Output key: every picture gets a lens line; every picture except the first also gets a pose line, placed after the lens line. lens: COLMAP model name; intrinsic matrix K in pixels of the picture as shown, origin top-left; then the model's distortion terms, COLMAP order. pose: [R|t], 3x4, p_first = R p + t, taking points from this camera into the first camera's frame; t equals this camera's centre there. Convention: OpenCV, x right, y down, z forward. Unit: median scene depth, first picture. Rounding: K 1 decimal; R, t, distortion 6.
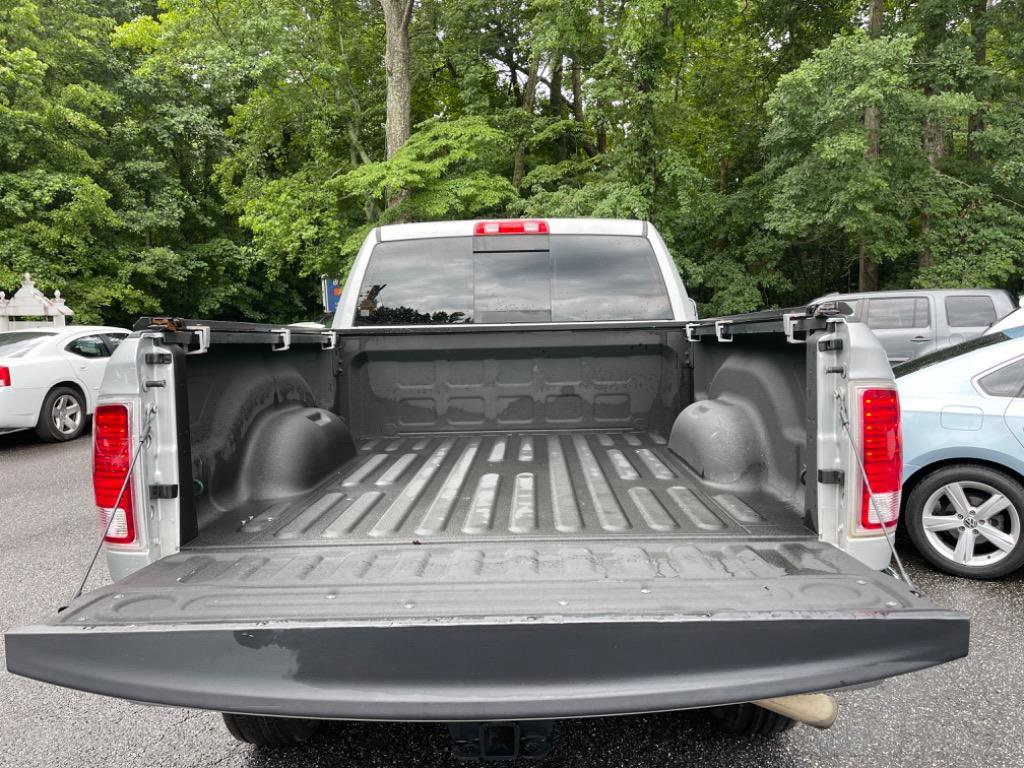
lens RADIAL K [[779.7, 0, 524.8], [0, 779.7, 379.7], [0, 0, 1]] dist [0.085712, -0.110138]
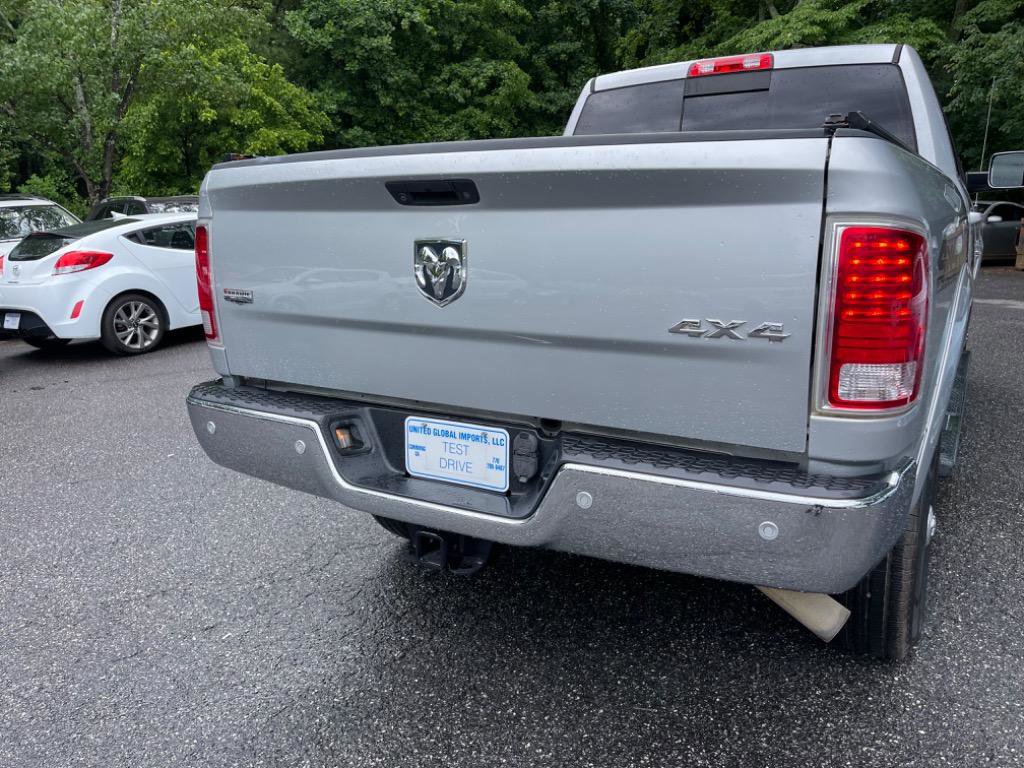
lens RADIAL K [[779.7, 0, 520.6], [0, 779.7, 380.3], [0, 0, 1]] dist [0.085712, -0.110138]
pose [[0.867729, 0.118330, -0.482746, 0.049214], [-0.045004, 0.985963, 0.160784, 0.004527], [0.494996, -0.117791, 0.860874, 0.014784]]
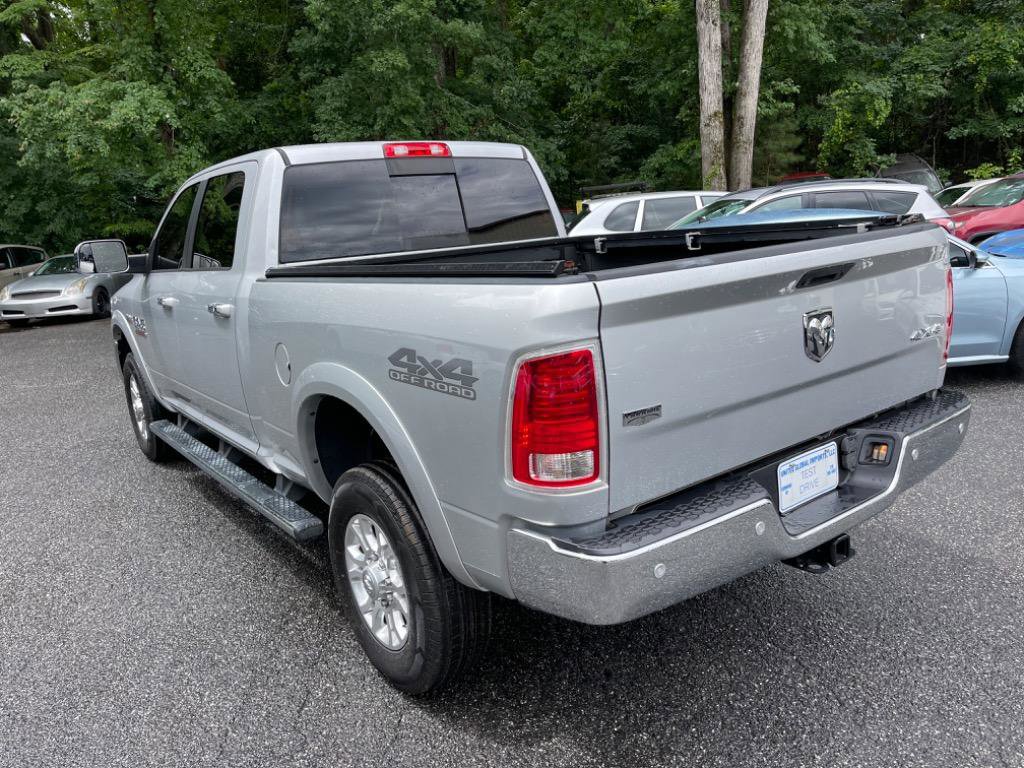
lens RADIAL K [[779.7, 0, 525.7], [0, 779.7, 383.5], [0, 0, 1]] dist [0.085712, -0.110138]
pose [[0.787743, -0.170160, 0.592036, -0.106995], [0.101977, 0.983853, 0.147087, -0.007331], [-0.607504, -0.055493, 0.792376, 0.023318]]
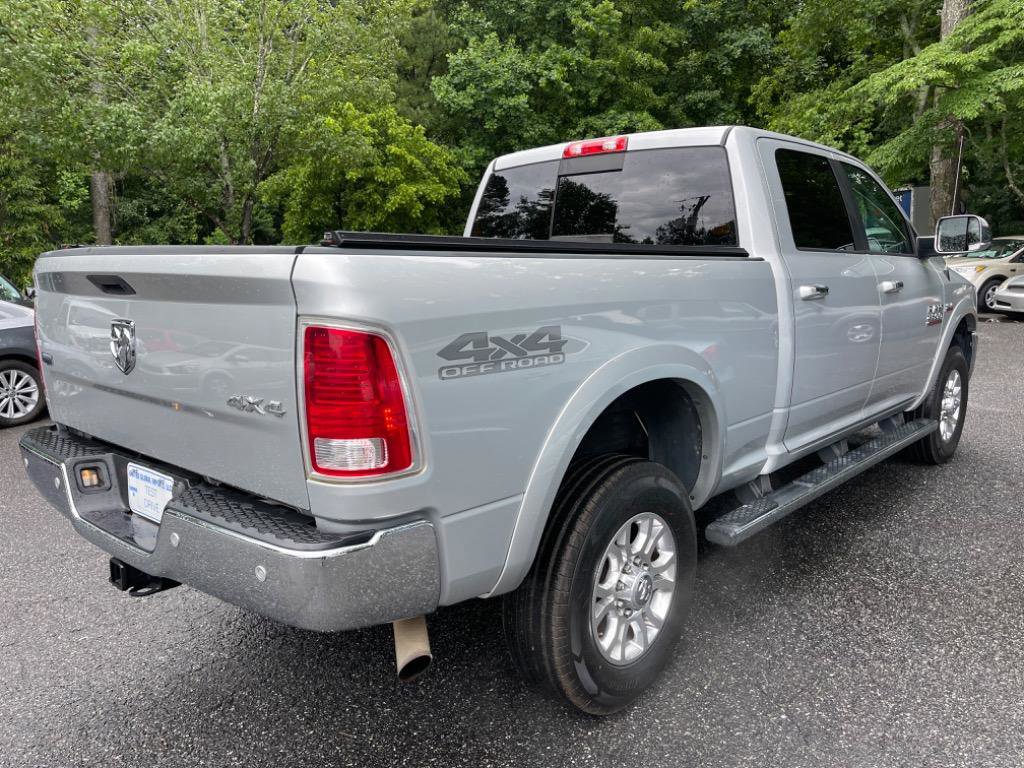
lens RADIAL K [[779.7, 0, 525.5], [0, 779.7, 384.7], [0, 0, 1]] dist [0.085712, -0.110138]
pose [[0.751869, 0.119943, -0.648311, 0.112176], [-0.052775, 0.991107, 0.122158, -0.004193], [0.657197, -0.057633, 0.751512, 0.041993]]
